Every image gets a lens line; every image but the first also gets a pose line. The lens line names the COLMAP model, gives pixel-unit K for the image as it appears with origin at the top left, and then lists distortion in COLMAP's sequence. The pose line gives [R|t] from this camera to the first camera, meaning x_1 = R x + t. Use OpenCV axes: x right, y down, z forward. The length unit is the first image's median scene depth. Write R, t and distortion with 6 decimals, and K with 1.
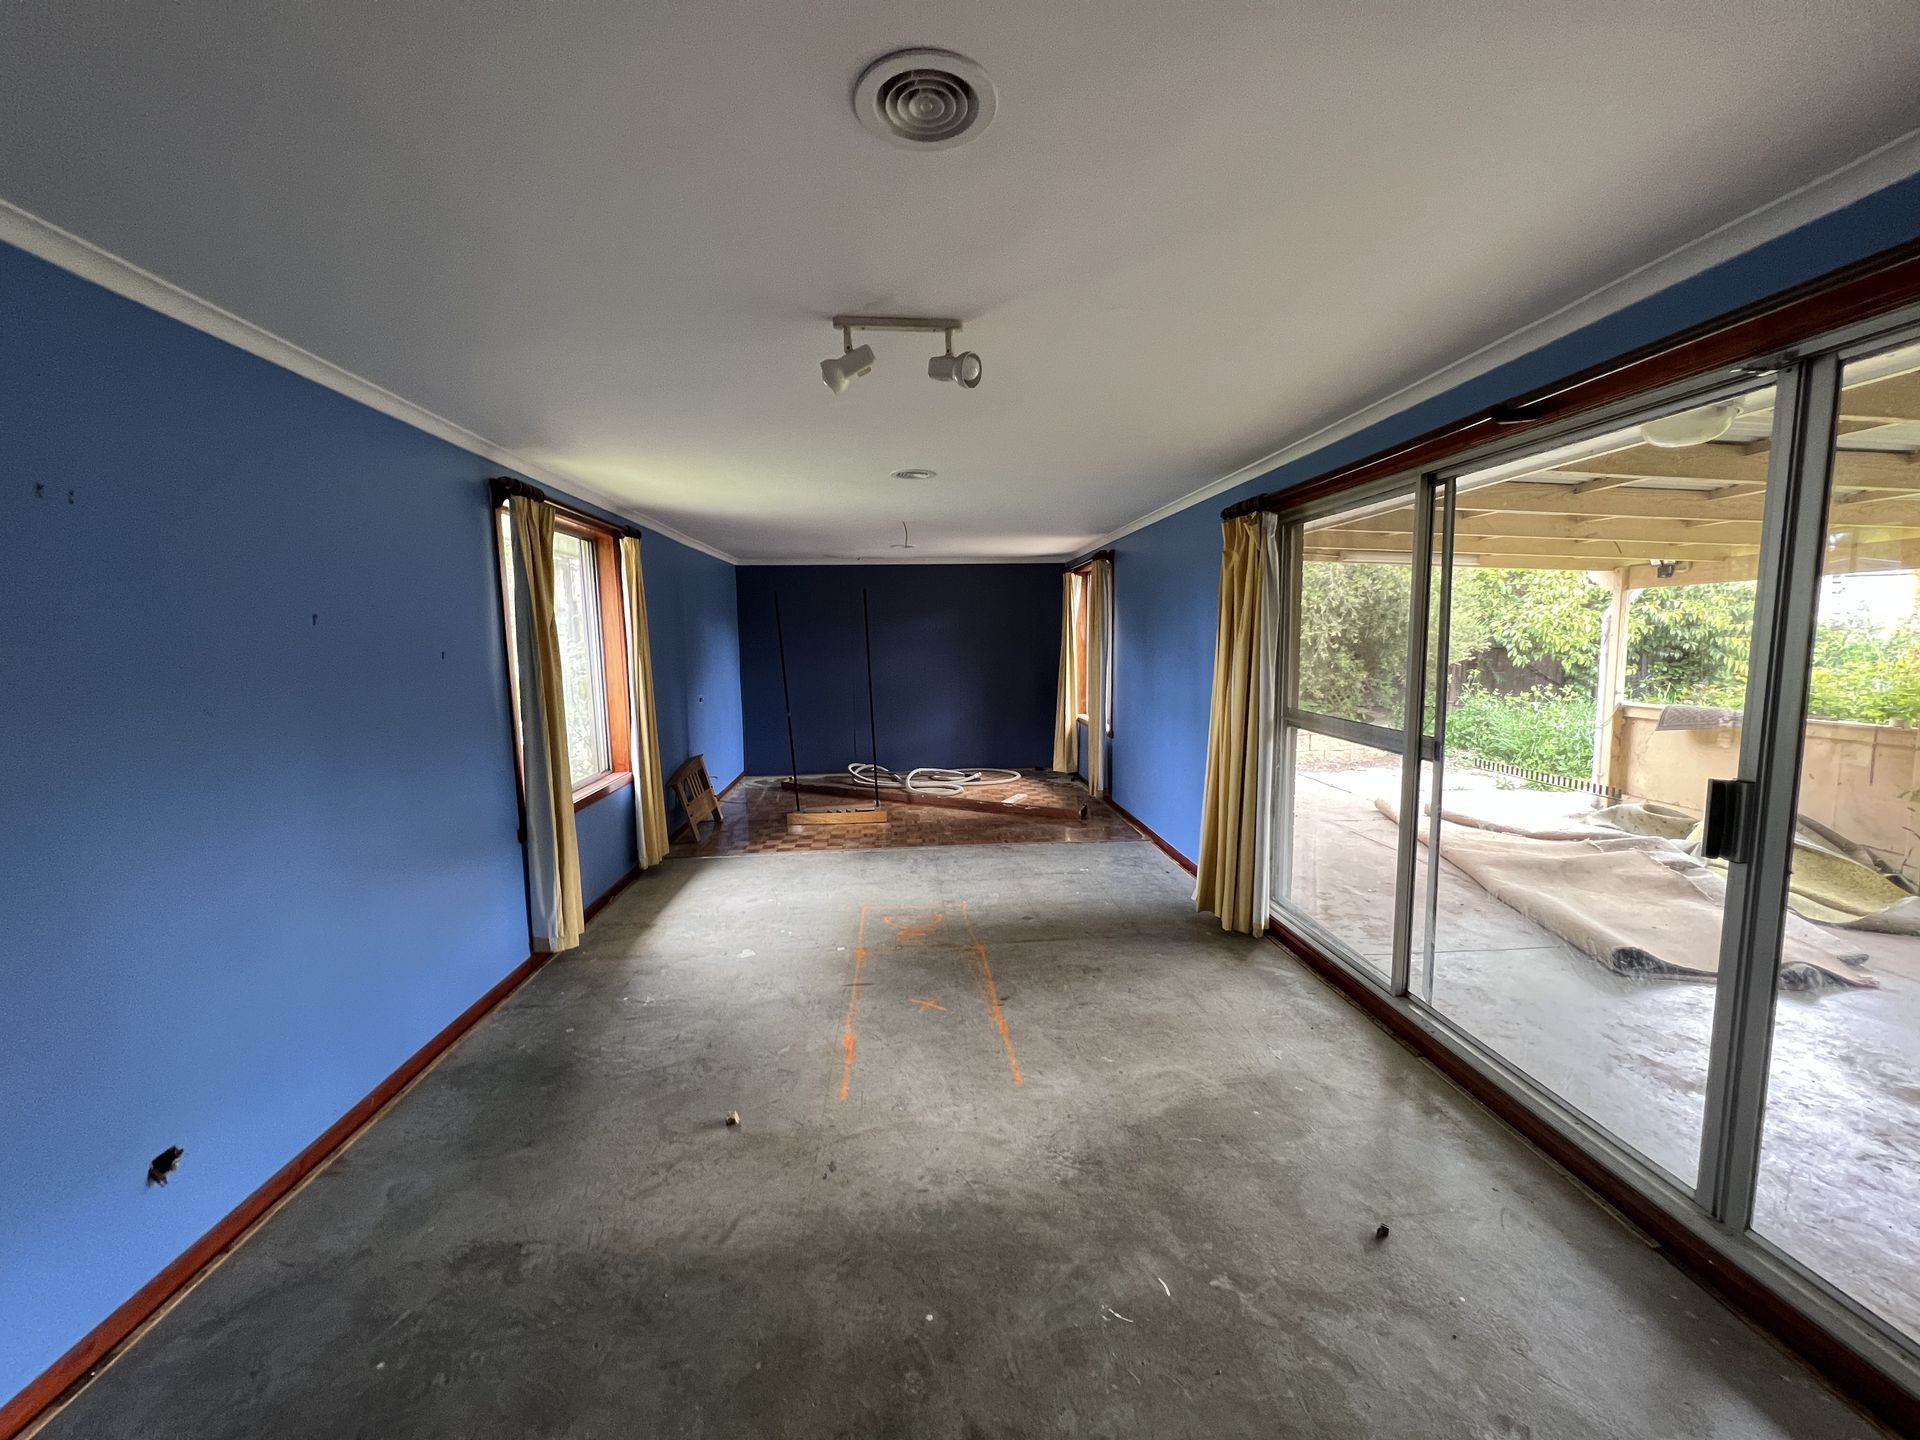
lens RADIAL K [[764.6, 0, 964.8], [0, 764.6, 720.5], [0, 0, 1]] dist [-0.002795, 0.000434]
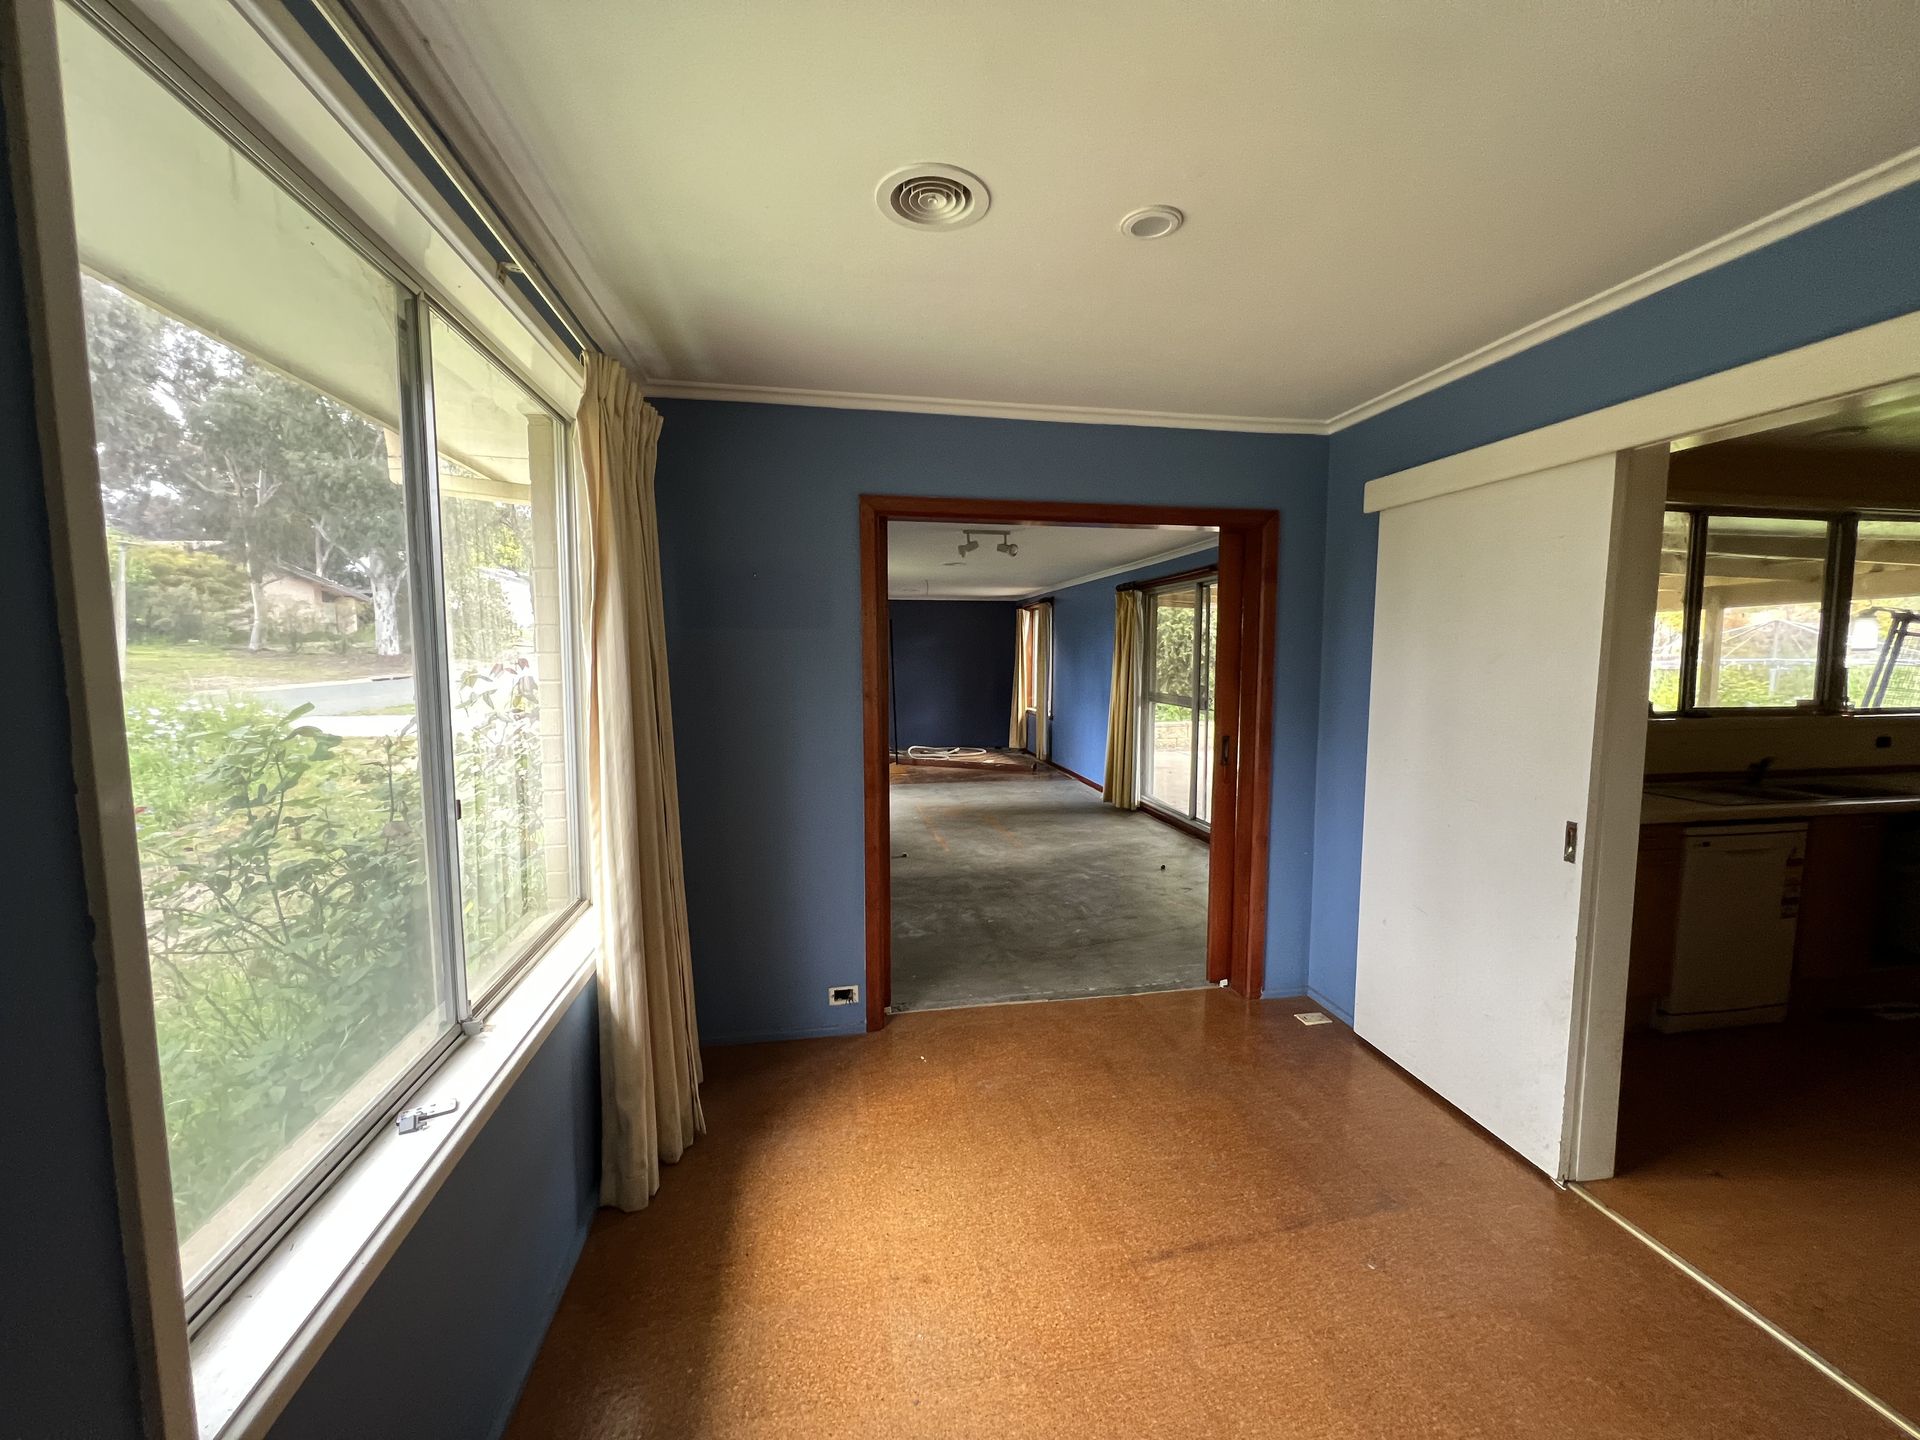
lens RADIAL K [[764.6, 0, 952.3], [0, 764.6, 722.1], [0, 0, 1]] dist [-0.002795, 0.000434]
pose [[0.996642, 0.006599, 0.081620, -0.147916], [-0.004768, 0.999733, -0.022609, 0.070484], [-0.081747, 0.022144, 0.996407, -0.570659]]
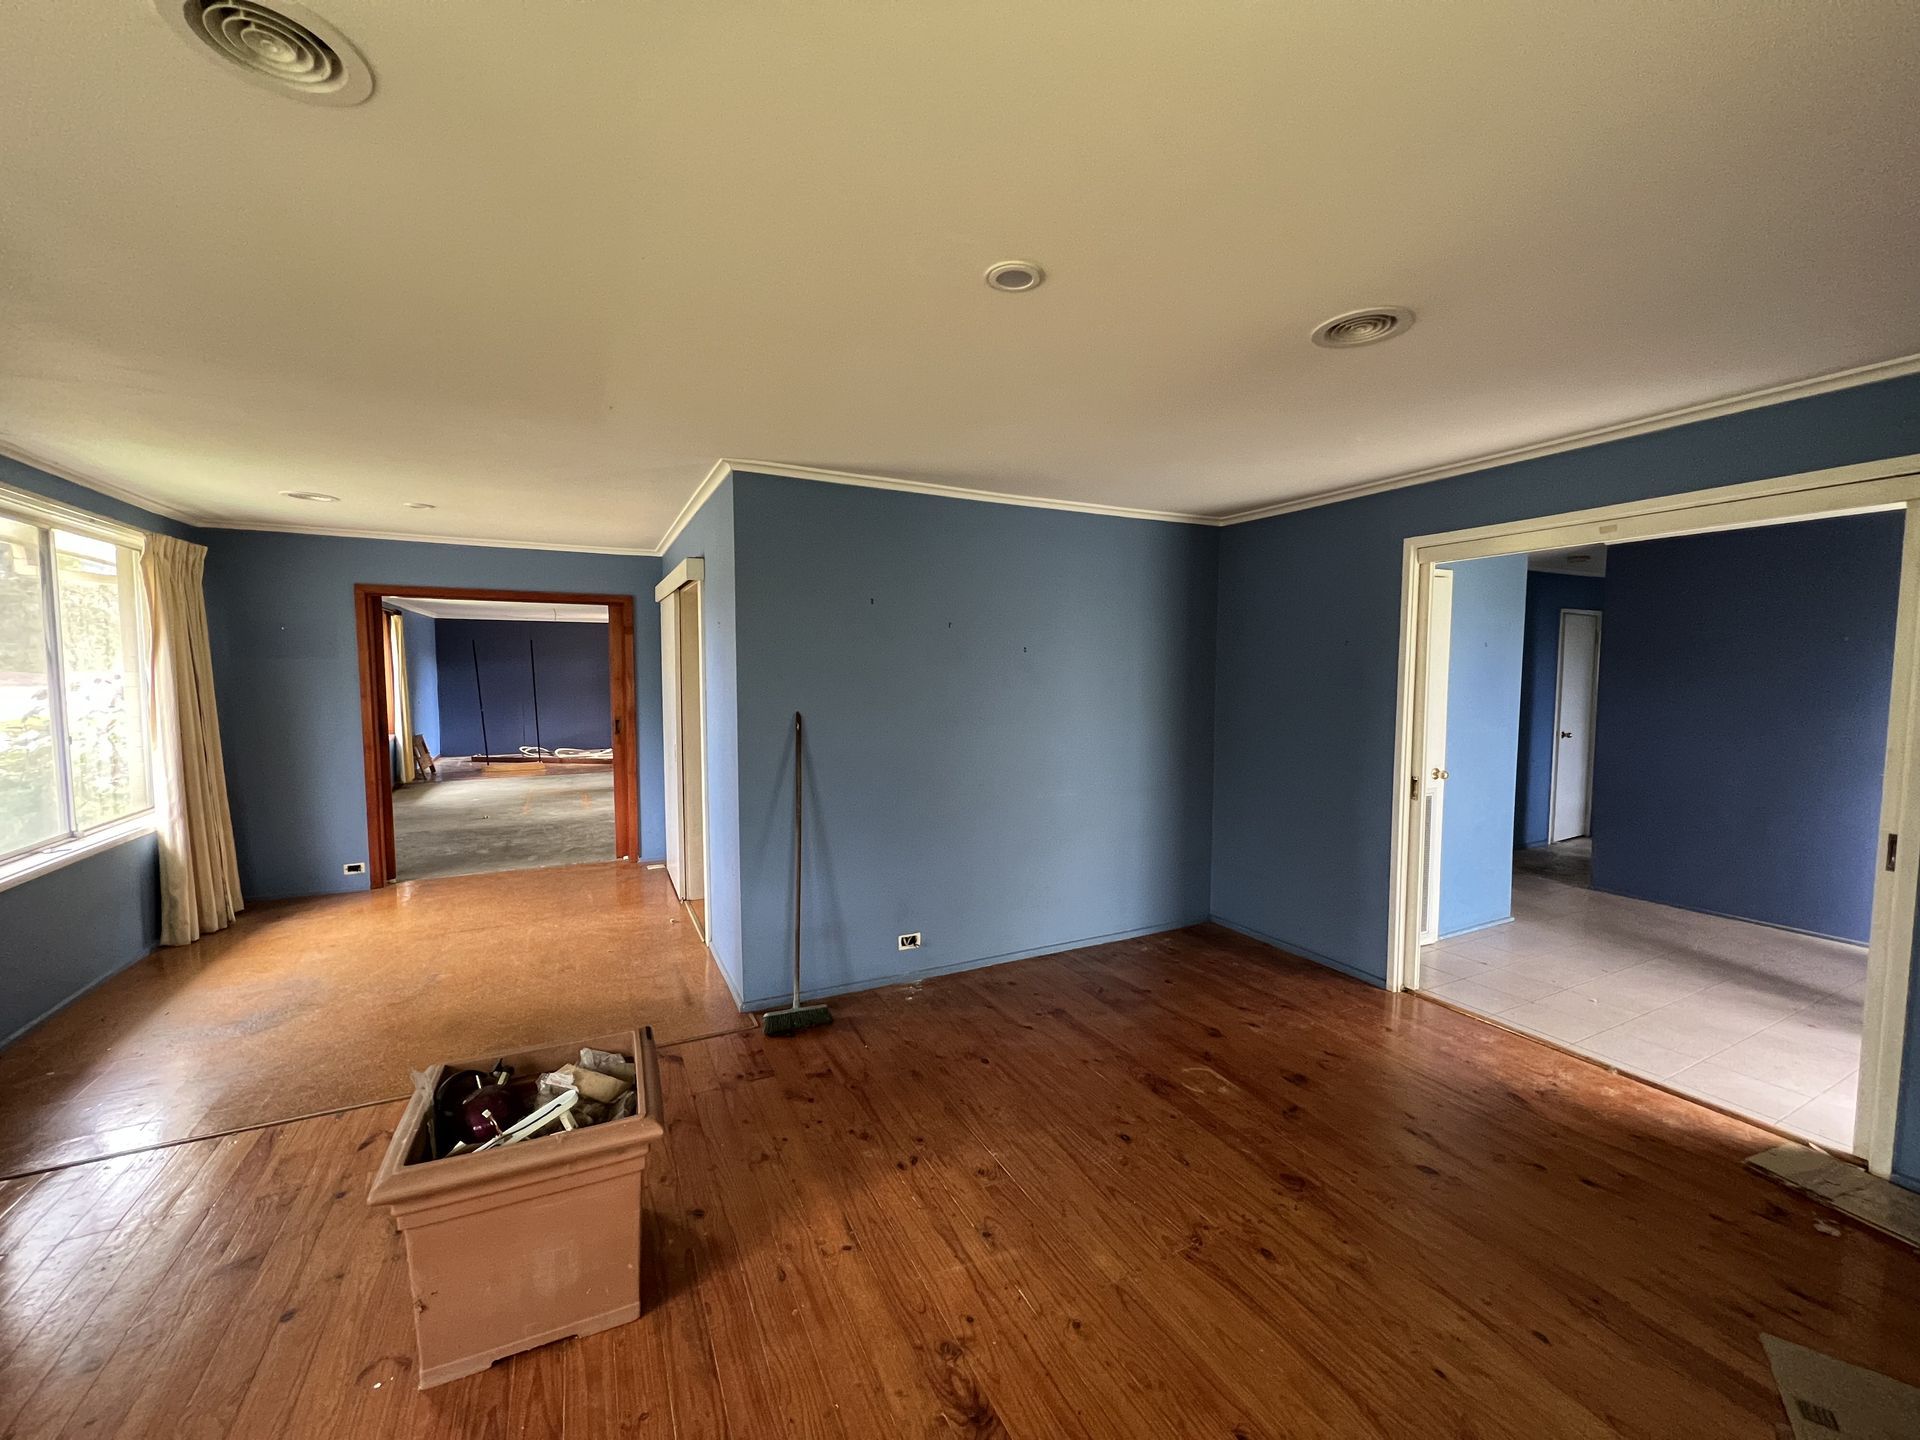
lens RADIAL K [[764.6, 0, 952.3], [0, 764.6, 721.6], [0, 0, 1]] dist [-0.002795, 0.000434]
pose [[0.931426, -0.009140, 0.363815, 0.153221], [0.024381, 0.999006, -0.037322, 0.122439], [-0.363112, 0.043632, 0.930723, -1.144331]]
